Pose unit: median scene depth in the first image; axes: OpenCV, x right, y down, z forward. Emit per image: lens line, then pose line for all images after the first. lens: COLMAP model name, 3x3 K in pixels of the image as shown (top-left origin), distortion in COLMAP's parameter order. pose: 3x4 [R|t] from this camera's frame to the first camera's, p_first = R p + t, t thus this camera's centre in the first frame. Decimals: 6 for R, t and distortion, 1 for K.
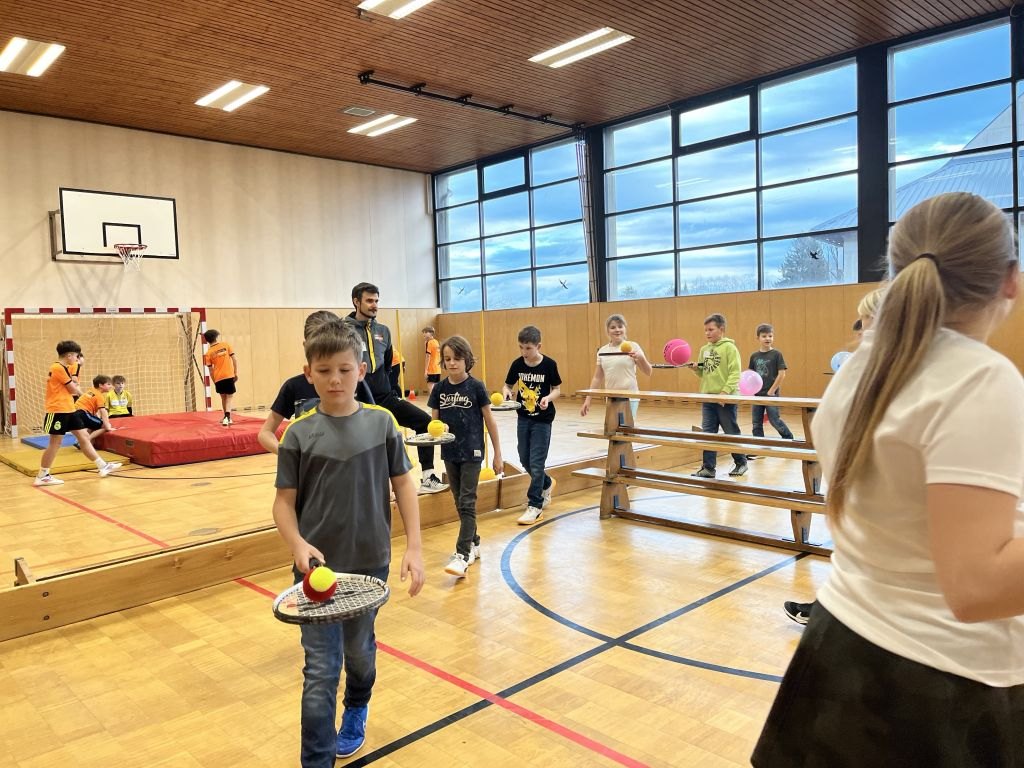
lens RADIAL K [[772.8, 0, 504.6], [0, 772.8, 379.0], [0, 0, 1]] dist [0.070706, -0.091436]
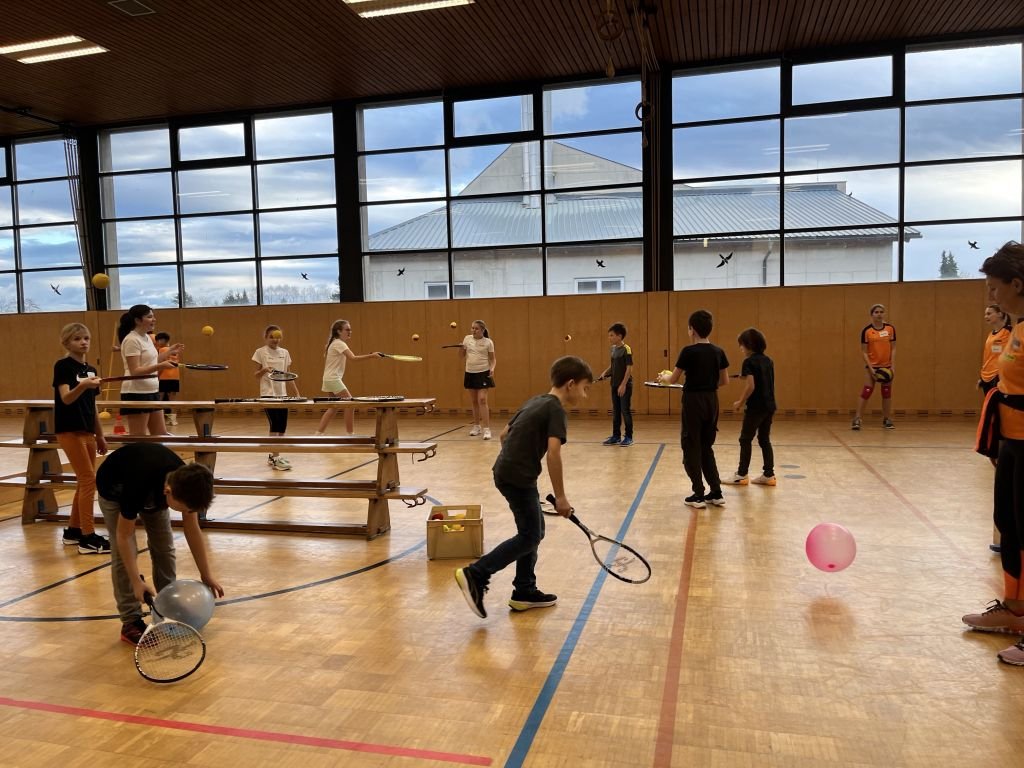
lens RADIAL K [[772.8, 0, 520.4], [0, 772.8, 384.7], [0, 0, 1]] dist [0.070706, -0.091436]
pose [[0.848433, -0.022881, 0.528808, 0.056052], [0.025646, 0.999669, 0.002107, 0.003273], [-0.528681, 0.011774, 0.848739, -0.100600]]
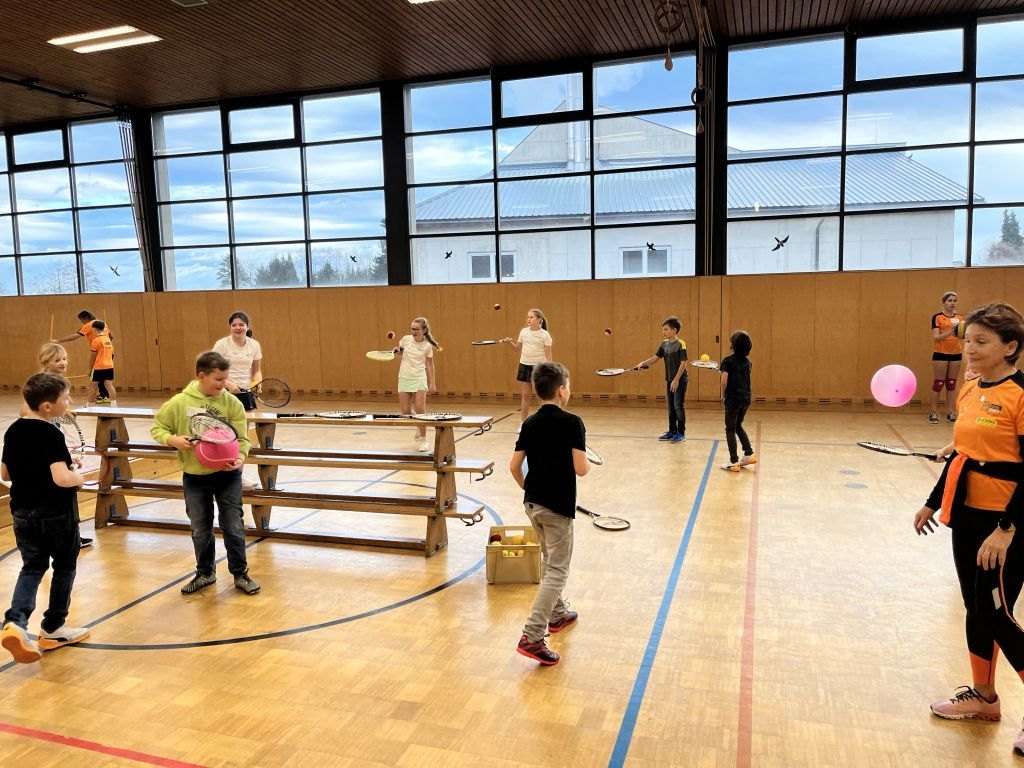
lens RADIAL K [[772.8, 0, 513.7], [0, 772.8, 379.0], [0, 0, 1]] dist [0.070706, -0.091436]
pose [[0.878908, -0.041214, 0.475208, 0.050716], [0.022695, 0.998745, 0.044645, -0.025499], [-0.476452, -0.028454, 0.878740, -0.094031]]
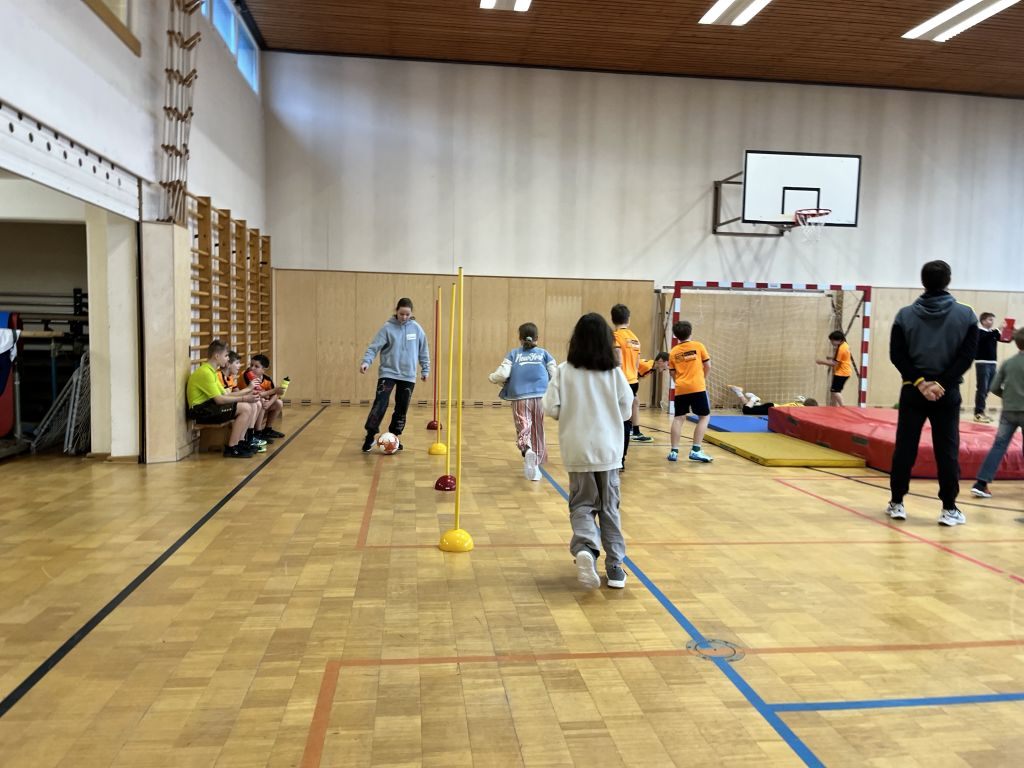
lens RADIAL K [[772.8, 0, 503.6], [0, 772.8, 390.1], [0, 0, 1]] dist [0.070706, -0.091436]
pose [[0.801401, 0.099065, -0.589866, -0.202497], [-0.083977, 0.995056, 0.053022, 0.010733], [0.592202, 0.007043, 0.805758, 0.083471]]
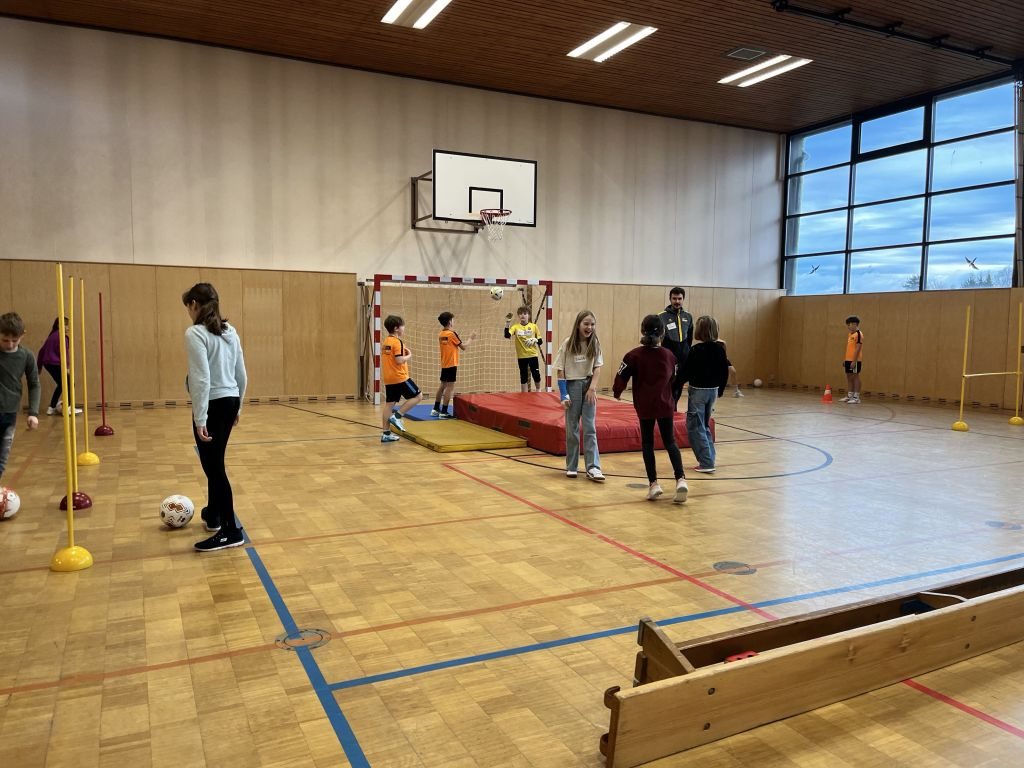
lens RADIAL K [[772.8, 0, 503.4], [0, 772.8, 389.8], [0, 0, 1]] dist [0.070706, -0.091436]
pose [[0.951009, 0.070883, -0.300928, -0.158843], [-0.061060, 0.997253, 0.041937, 0.004155], [0.303074, -0.021508, 0.952724, 0.097449]]
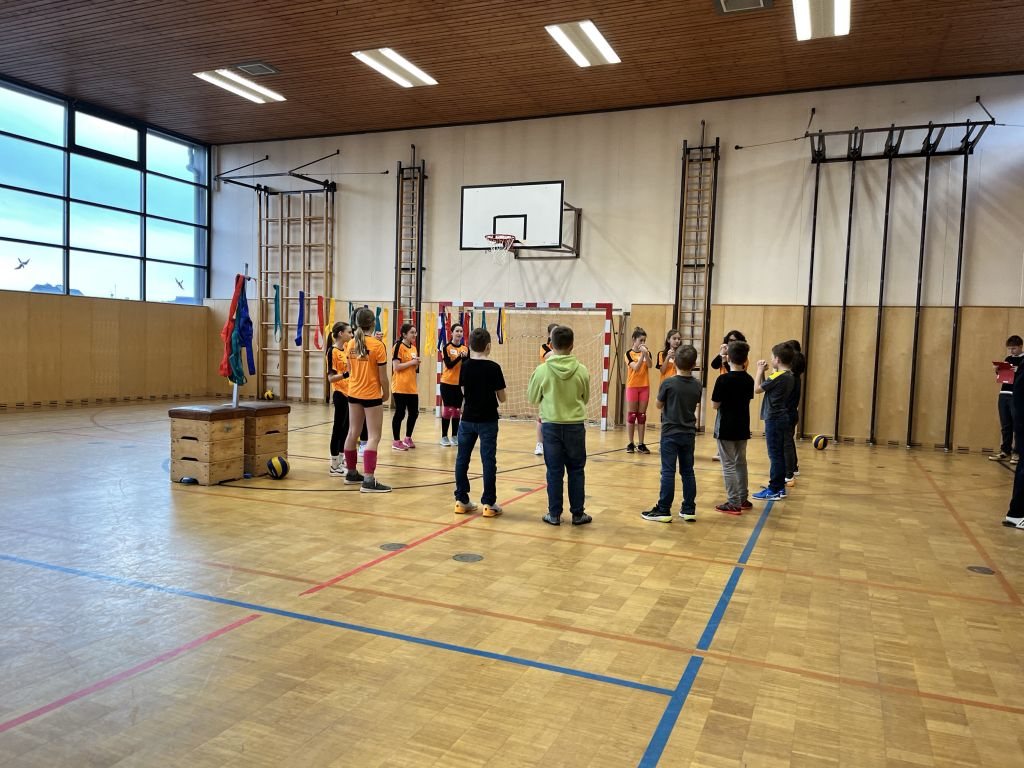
lens RADIAL K [[772.8, 0, 517.7], [0, 772.8, 393.9], [0, 0, 1]] dist [0.070706, -0.091436]
pose [[0.400422, 0.103293, -0.910490, 0.392652], [-0.100534, 0.992580, 0.068392, -0.041972], [0.910799, 0.064149, 0.407835, 0.592500]]
